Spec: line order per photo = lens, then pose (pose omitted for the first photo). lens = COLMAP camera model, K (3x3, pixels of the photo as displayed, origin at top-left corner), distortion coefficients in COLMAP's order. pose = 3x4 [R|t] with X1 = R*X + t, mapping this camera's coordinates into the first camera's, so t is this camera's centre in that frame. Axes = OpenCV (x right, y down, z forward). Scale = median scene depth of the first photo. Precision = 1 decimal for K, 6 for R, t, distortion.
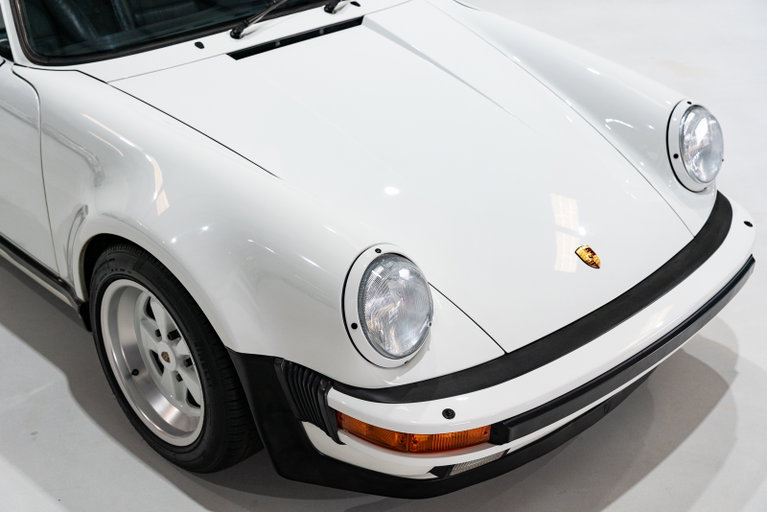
lens RADIAL K [[1078.2, 0, 383.5], [0, 1078.2, 256.0], [0, 0, 1]] dist [0.002391, 0.043888]
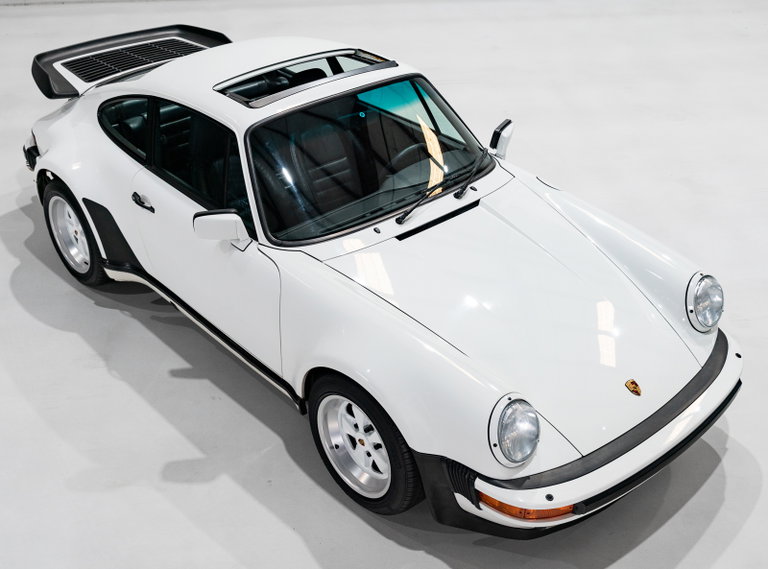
lens RADIAL K [[946.8, 0, 384.0], [0, 946.8, 284.5], [0, 0, 1]] dist [0.018002, -0.046701]
pose [[0.999094, 0.021972, -0.036454, -0.122460], [-0.020158, 0.998575, 0.049411, -0.205147], [0.037488, -0.048632, 0.998113, -0.373308]]
